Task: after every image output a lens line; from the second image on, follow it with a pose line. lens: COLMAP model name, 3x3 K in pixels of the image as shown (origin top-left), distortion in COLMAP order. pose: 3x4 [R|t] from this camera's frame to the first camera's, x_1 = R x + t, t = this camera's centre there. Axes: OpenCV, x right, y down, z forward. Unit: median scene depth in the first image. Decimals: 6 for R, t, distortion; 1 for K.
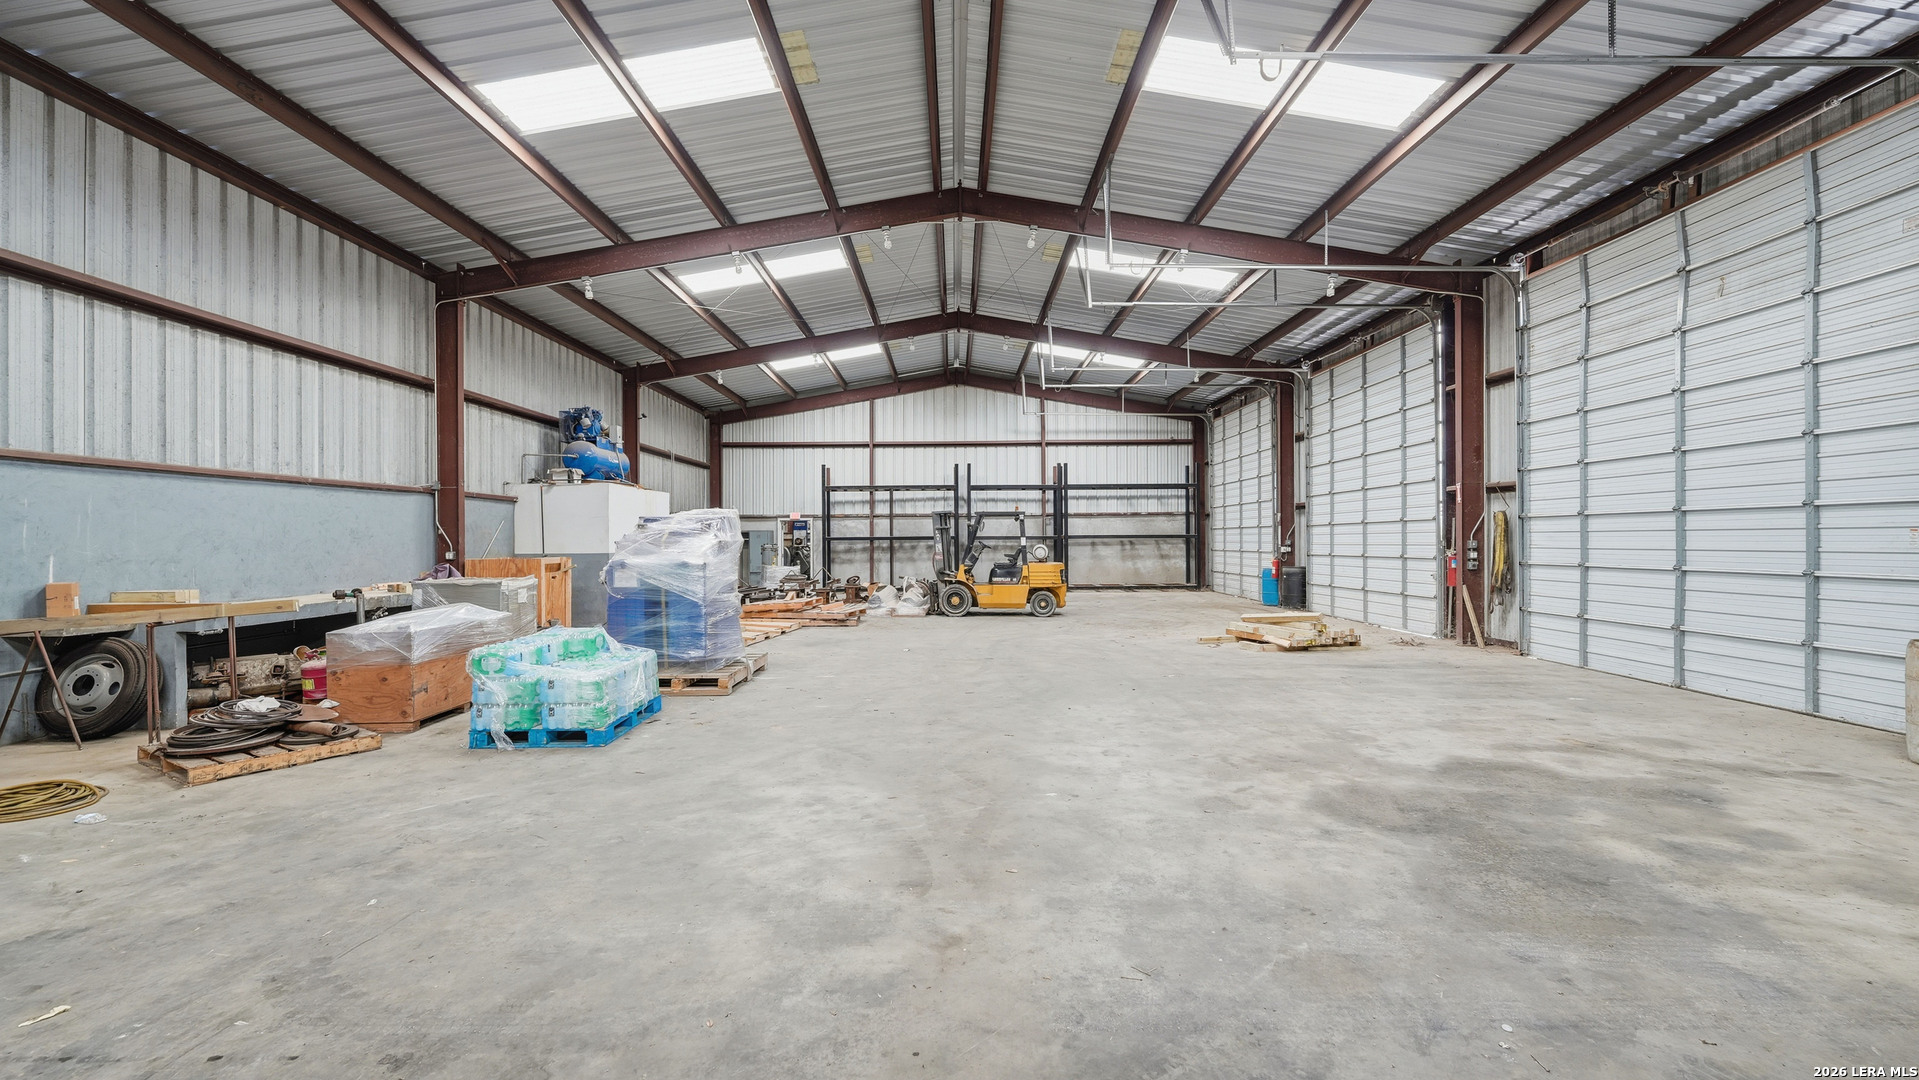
lens RADIAL K [[775.7, 0, 953.8], [0, 775.7, 544.9], [0, 0, 1]] dist [-0.002222, 0.000105]
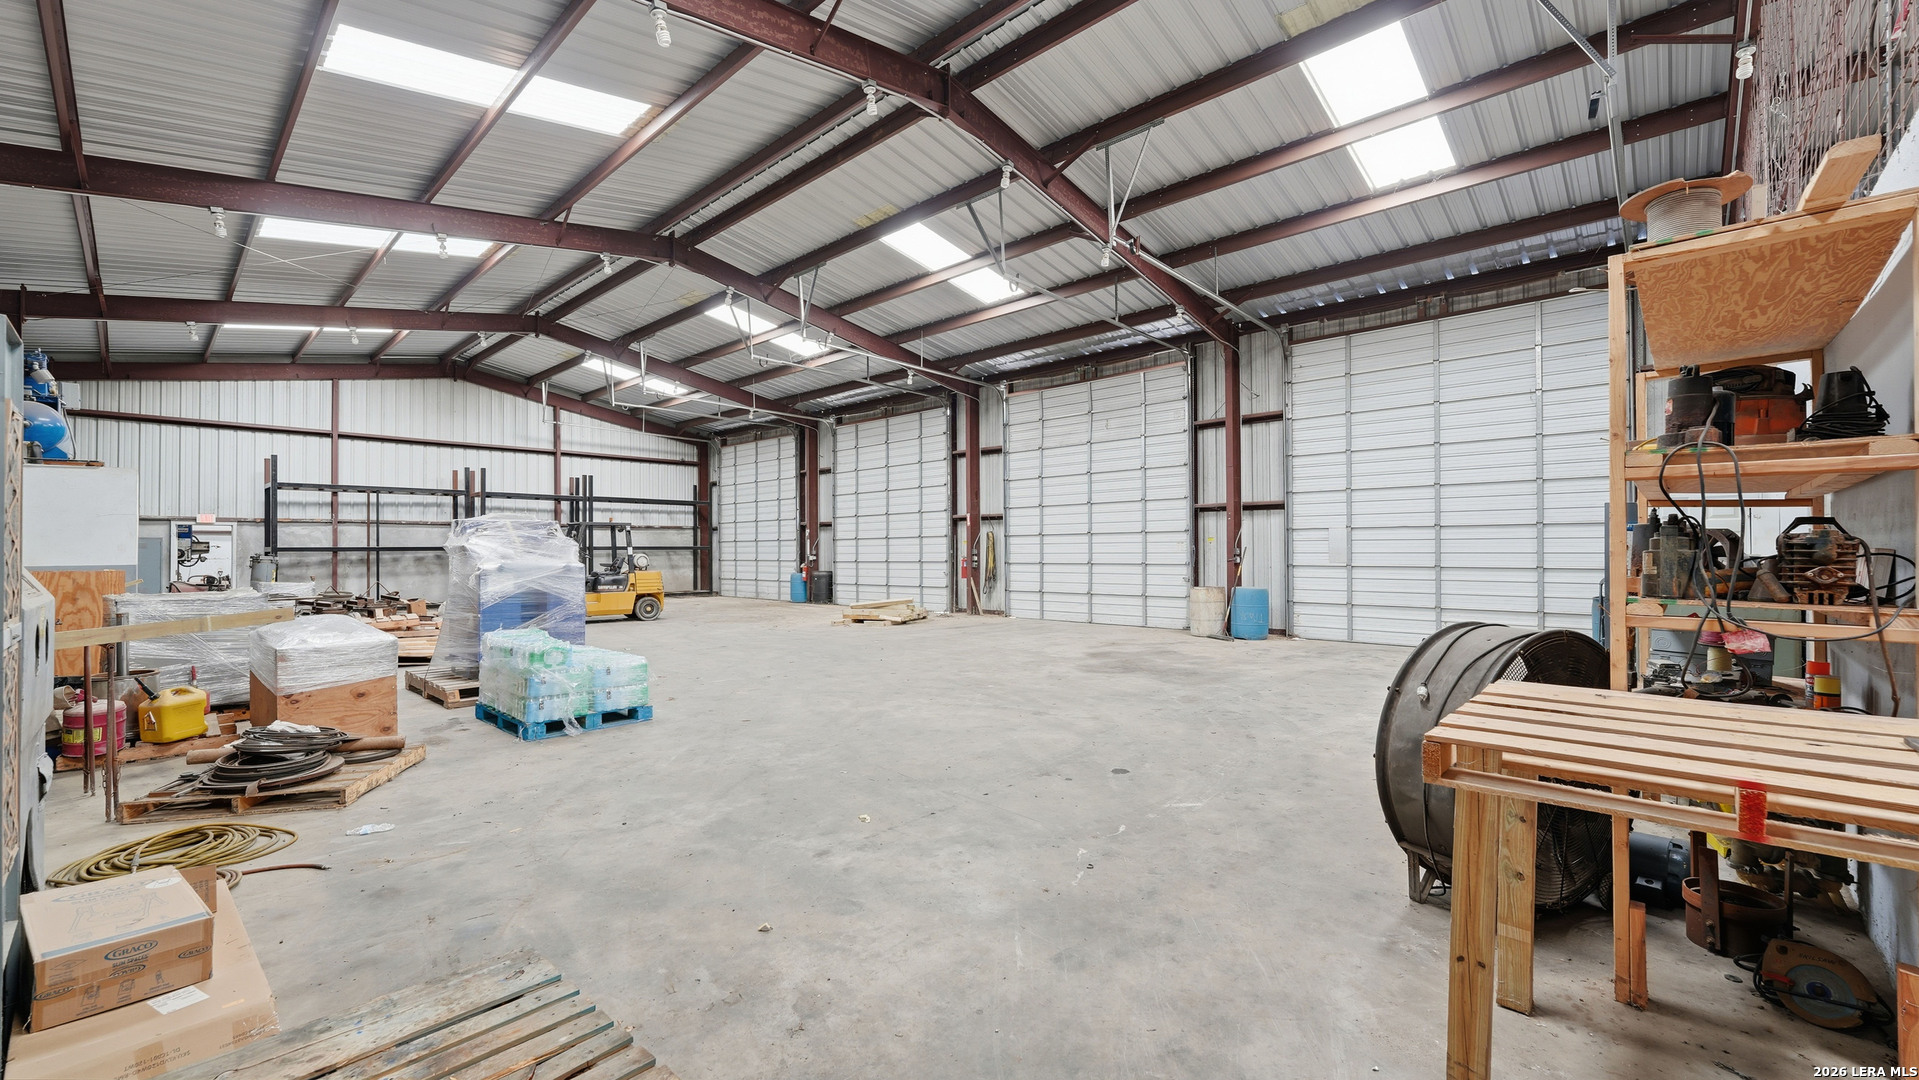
lens RADIAL K [[766.6, 0, 954.1], [0, 766.6, 547.1], [0, 0, 1]] dist [-0.000896, 0.000190]
pose [[0.685267, 0.005488, 0.728272, -0.249383], [0.007073, 0.999874, -0.014190, 0.005711], [-0.728258, 0.014875, 0.685142, -0.029653]]
